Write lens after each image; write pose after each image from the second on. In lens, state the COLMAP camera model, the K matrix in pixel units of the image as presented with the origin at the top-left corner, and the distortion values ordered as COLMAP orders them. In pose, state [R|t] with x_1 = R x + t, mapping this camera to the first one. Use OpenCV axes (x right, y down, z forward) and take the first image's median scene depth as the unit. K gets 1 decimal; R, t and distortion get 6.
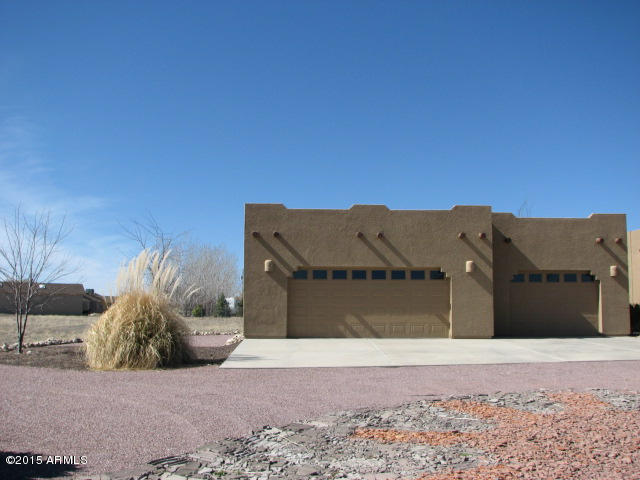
lens RADIAL K [[696.8, 0, 323.2], [0, 696.8, 240.4], [0, 0, 1]] dist [-0.127116, 0.000000]
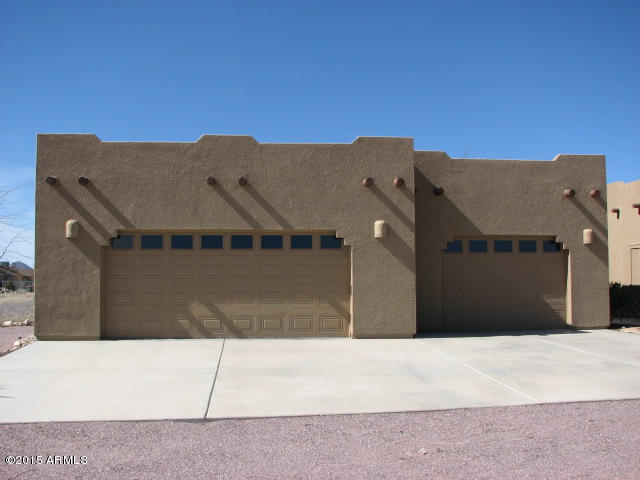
lens RADIAL K [[696.8, 0, 315.2], [0, 696.8, 239.4], [0, 0, 1]] dist [-0.127116, 0.000000]
pose [[0.997423, -0.004297, 0.071616, 0.101775], [0.001375, 0.999166, 0.040802, 0.020211], [-0.071731, -0.040598, 0.996597, 0.340829]]
